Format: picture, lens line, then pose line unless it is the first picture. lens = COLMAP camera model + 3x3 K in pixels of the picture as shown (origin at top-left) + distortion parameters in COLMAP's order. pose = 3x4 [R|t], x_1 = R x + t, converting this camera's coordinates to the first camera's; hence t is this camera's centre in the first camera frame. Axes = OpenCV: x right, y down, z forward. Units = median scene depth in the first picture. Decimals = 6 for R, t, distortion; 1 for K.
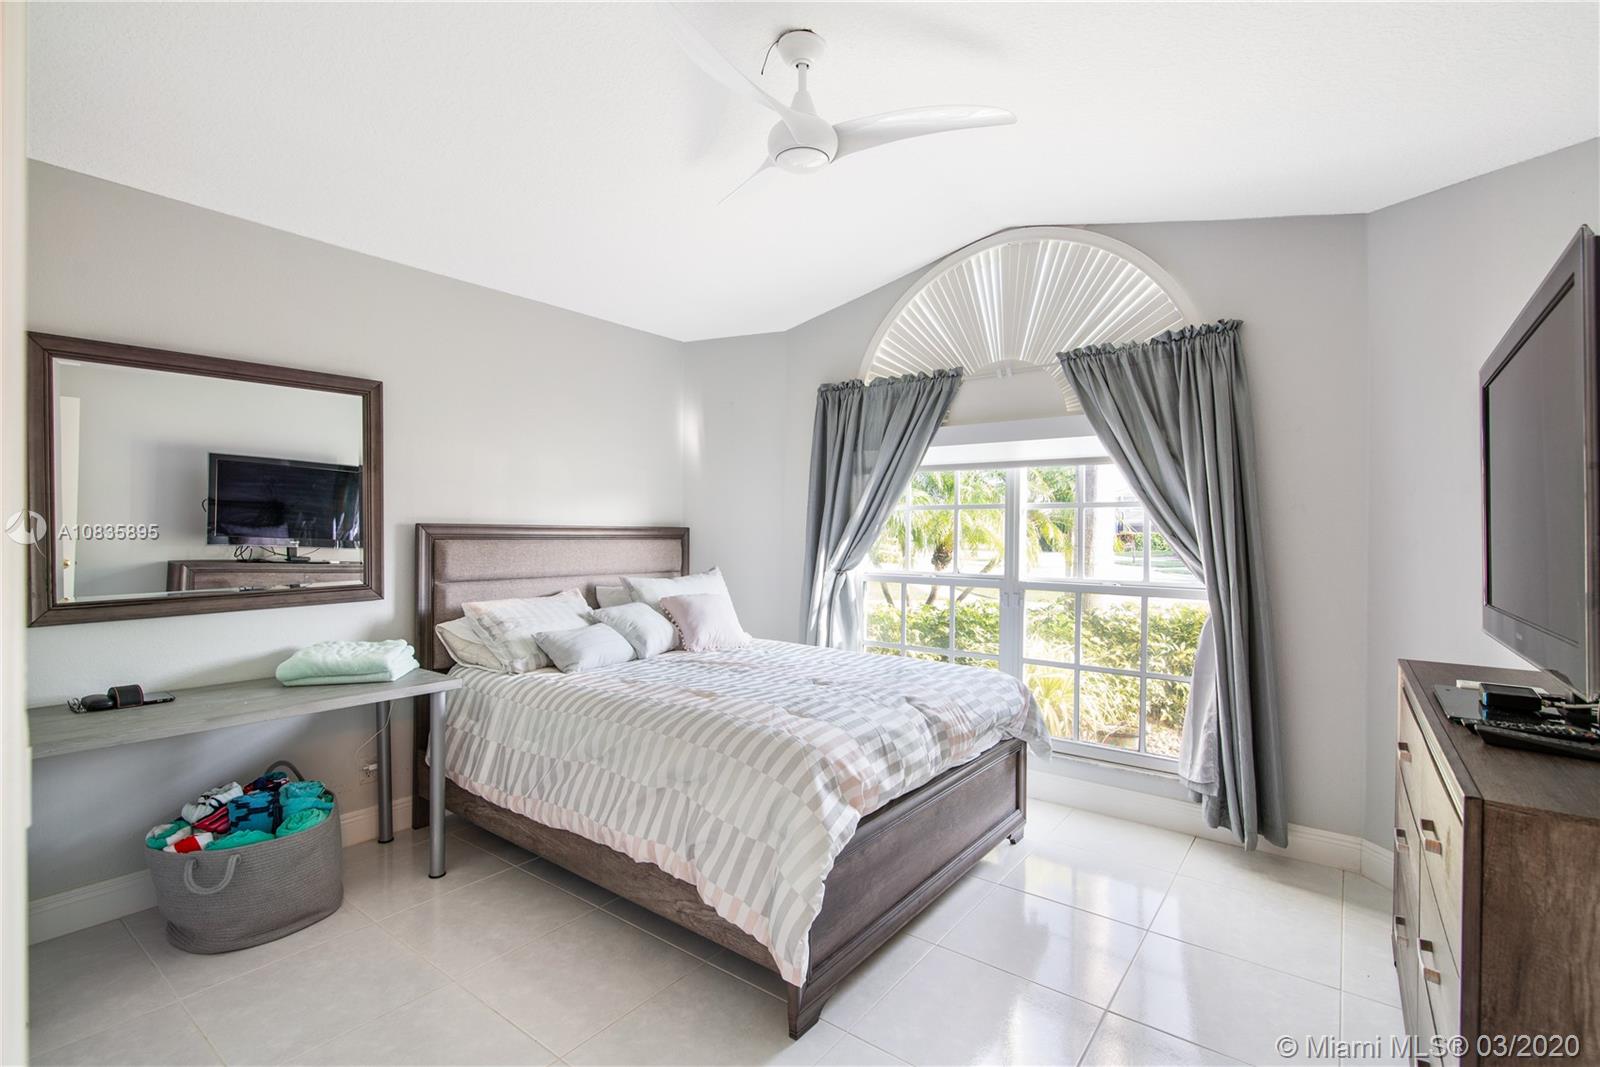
lens RADIAL K [[726.4, 0, 802.7], [0, 726.4, 528.0], [0, 0, 1]] dist [-0.001590, -0.000151]
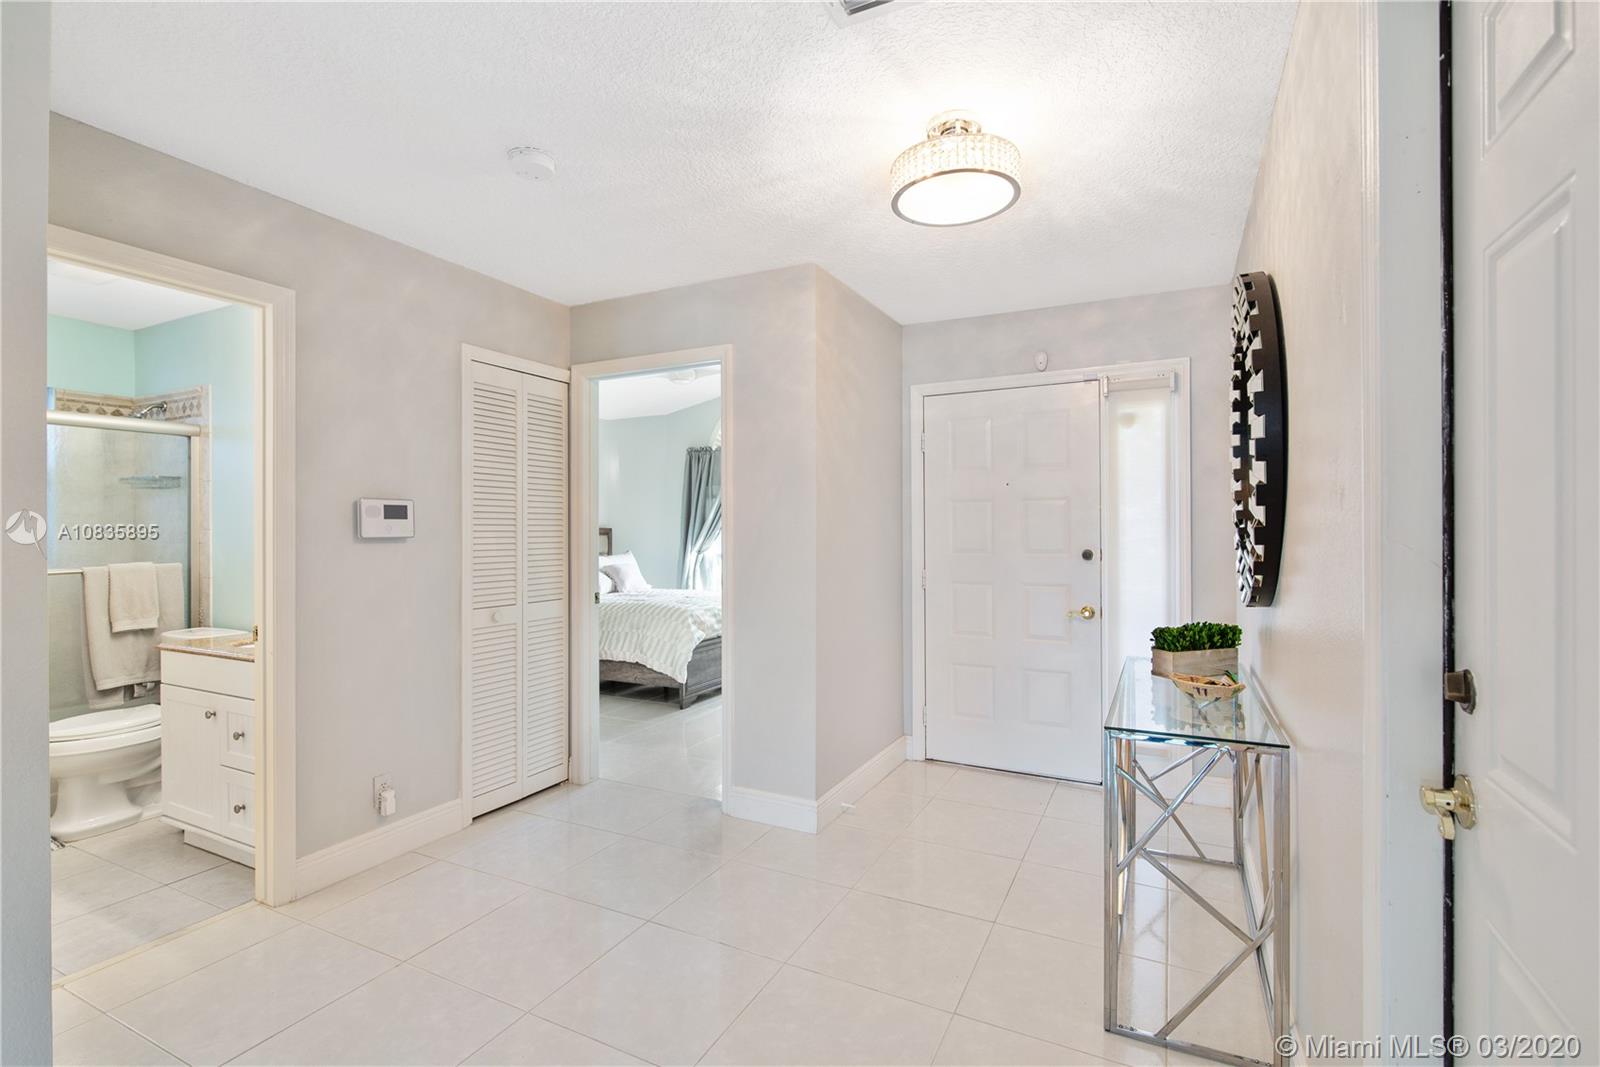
lens RADIAL K [[742.5, 0, 800.0], [0, 742.5, 519.9], [0, 0, 1]] dist [0.001010, 0.000614]
pose [[0.984360, -0.007064, 0.176029, -0.032097], [0.008110, 0.999953, -0.005220, -0.008821], [-0.175984, 0.006566, 0.984371, -0.994153]]
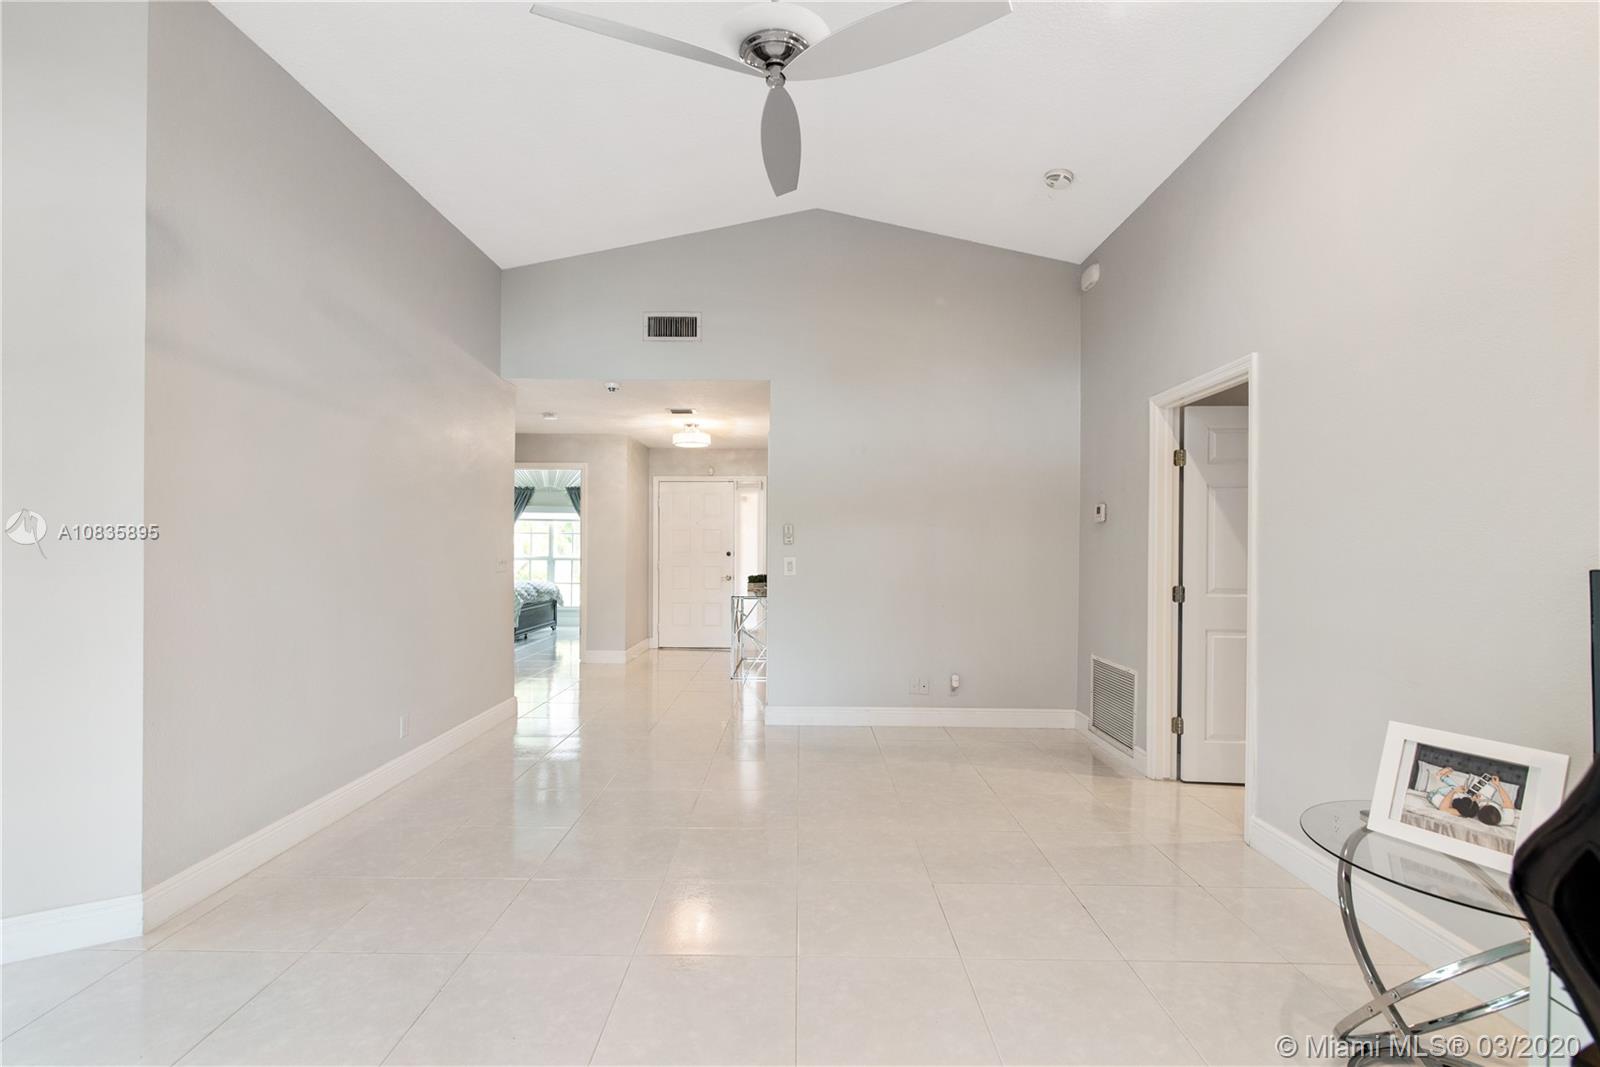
lens RADIAL K [[730.3, 0, 796.4], [0, 730.3, 538.2], [0, 0, 1]] dist [-0.001573, -0.000020]
pose [[0.802987, 0.000370, 0.595996, -0.740580], [-0.002860, 0.999991, 0.003233, -0.022991], [-0.595989, -0.004301, 0.802981, -2.160565]]
